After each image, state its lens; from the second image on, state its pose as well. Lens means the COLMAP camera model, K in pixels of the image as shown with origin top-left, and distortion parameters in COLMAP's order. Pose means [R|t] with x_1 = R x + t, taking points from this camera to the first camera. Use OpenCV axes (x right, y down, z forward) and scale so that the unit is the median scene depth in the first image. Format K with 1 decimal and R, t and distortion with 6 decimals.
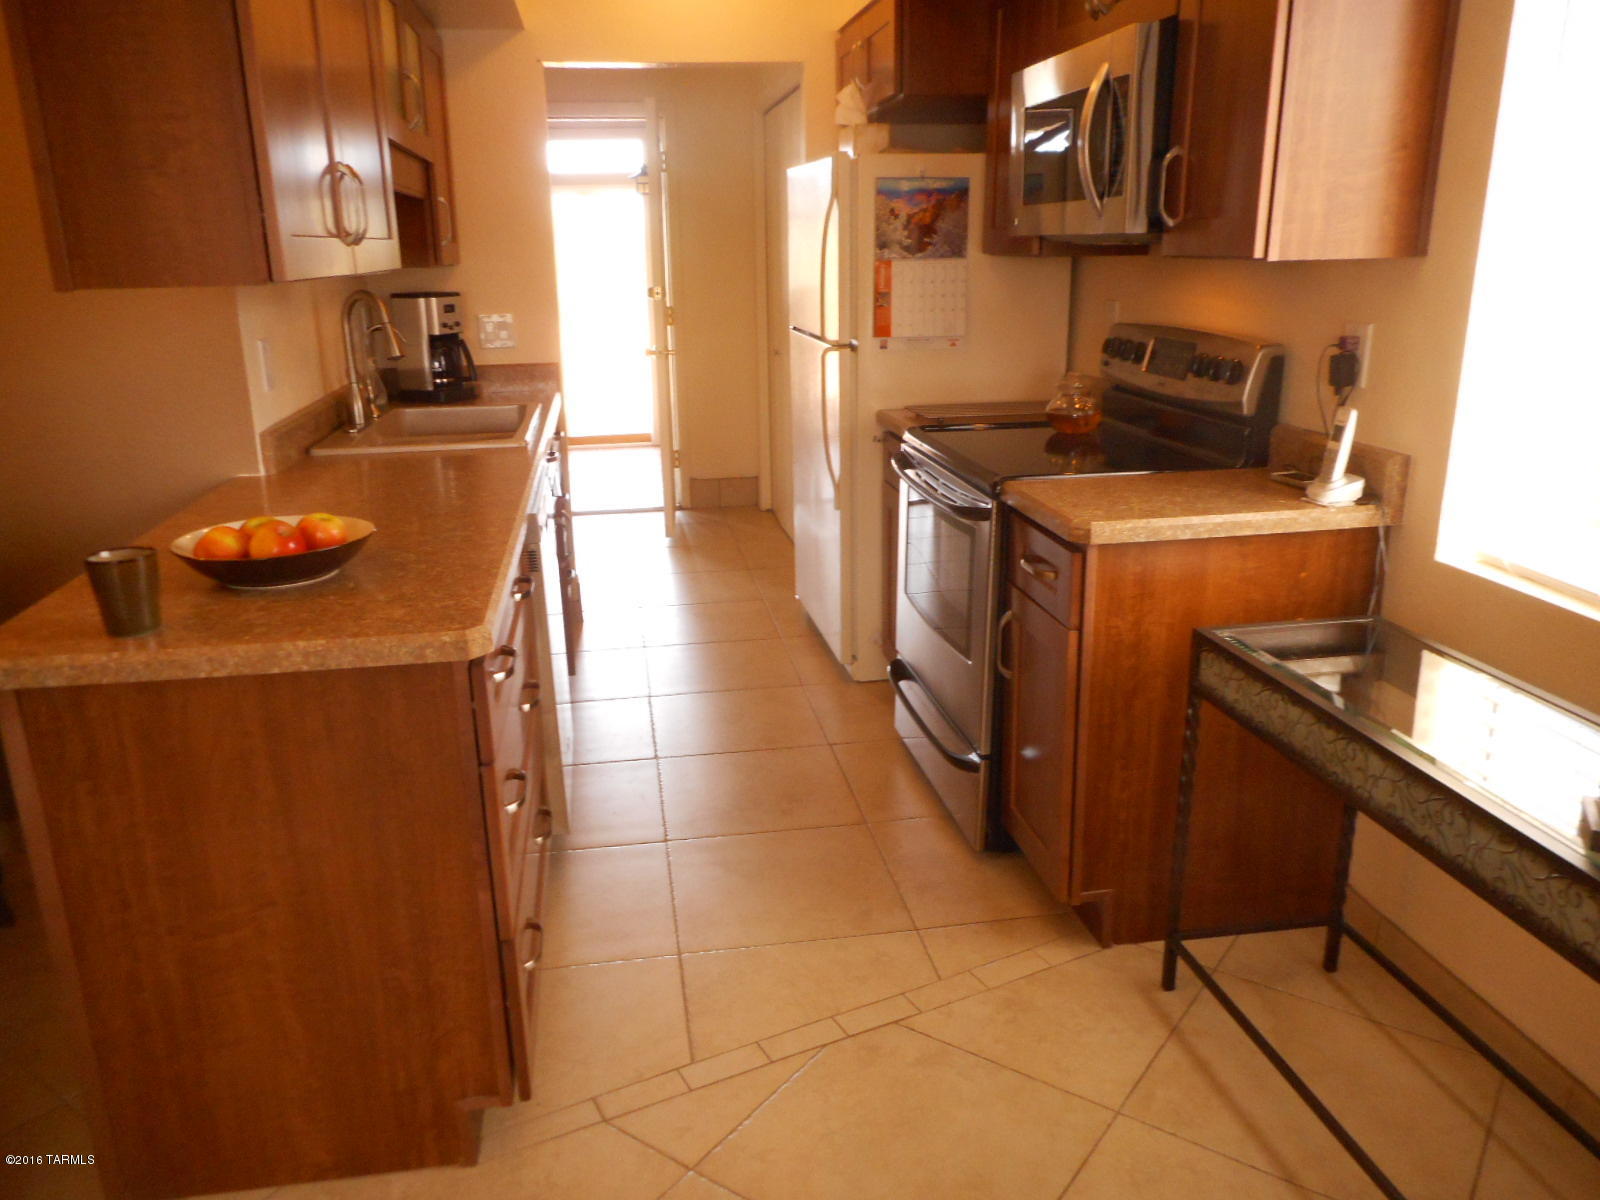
lens RADIAL K [[1189.8, 0, 792.7], [0, 1189.8, 599.9], [0, 0, 1]] dist [-0.006396, -0.005562]
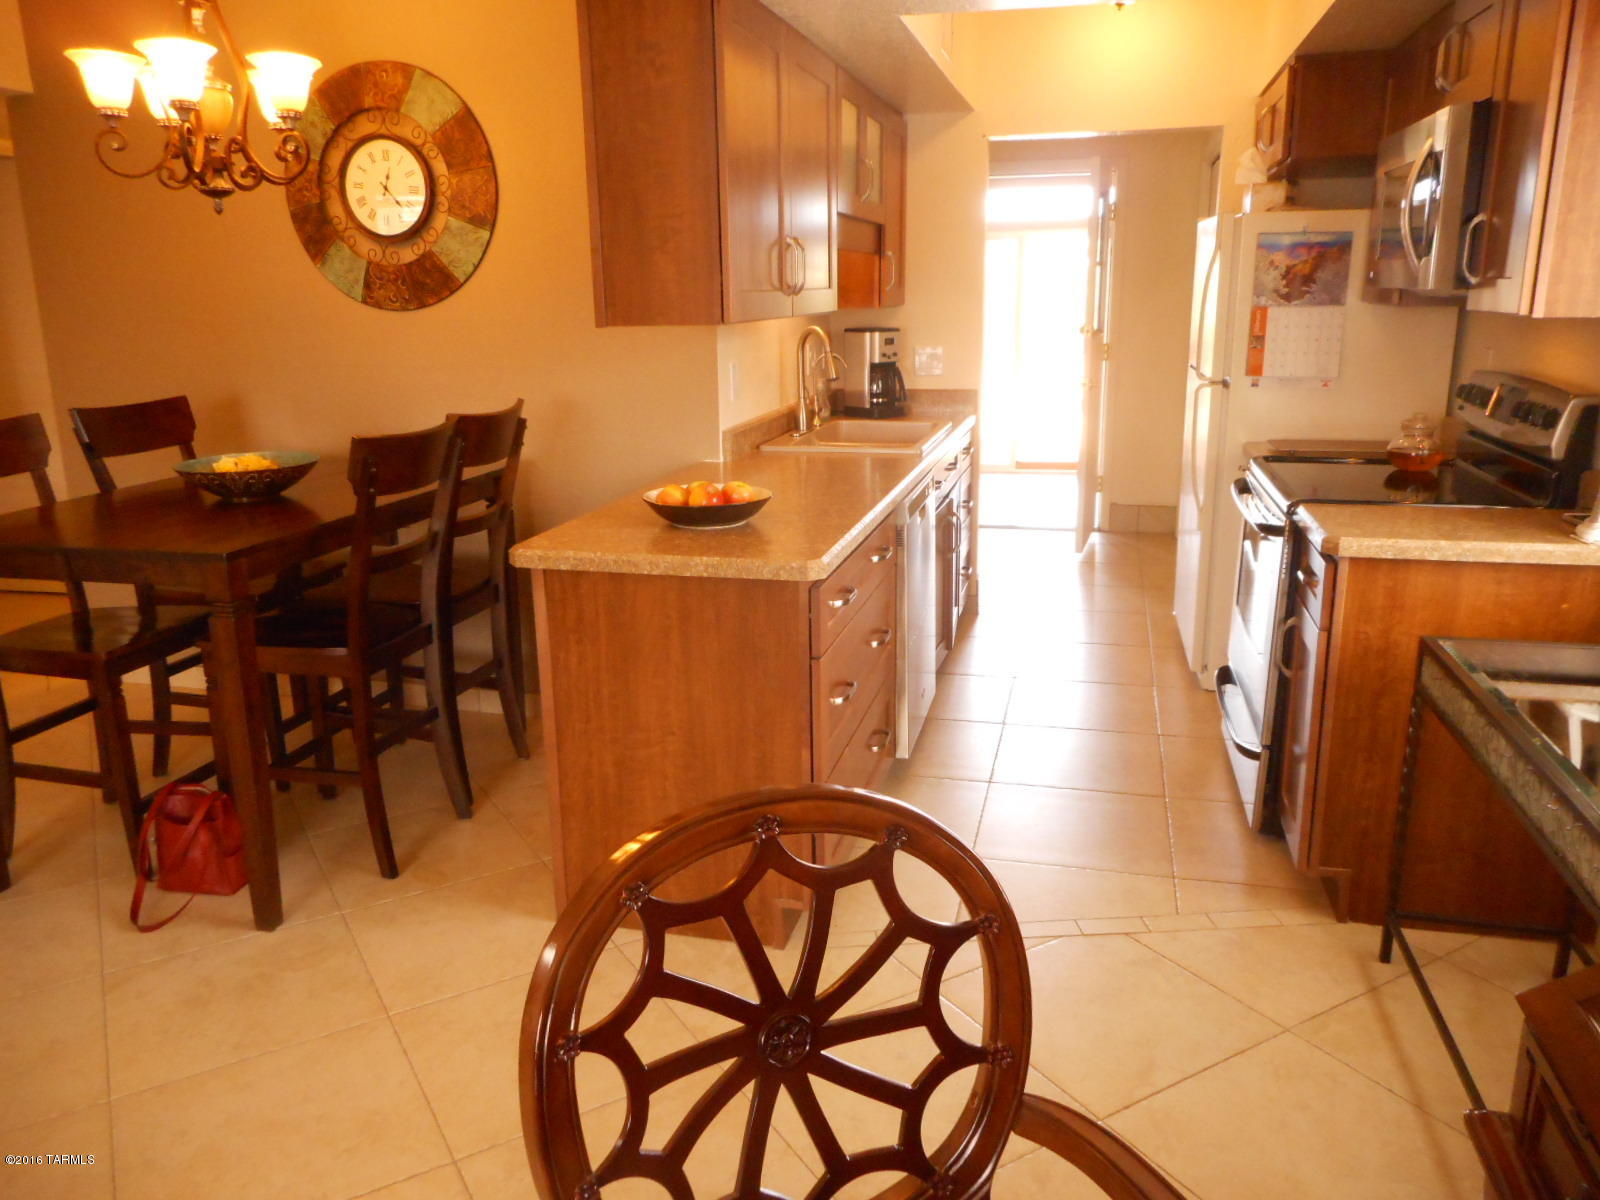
lens RADIAL K [[1189.8, 0, 792.7], [0, 1189.8, 599.9], [0, 0, 1]] dist [-0.006396, -0.005562]
pose [[0.917986, 0.104049, -0.382720, 0.174088], [-0.113926, 0.993484, -0.003165, 0.050008], [0.379897, 0.046507, 0.923859, -0.228769]]
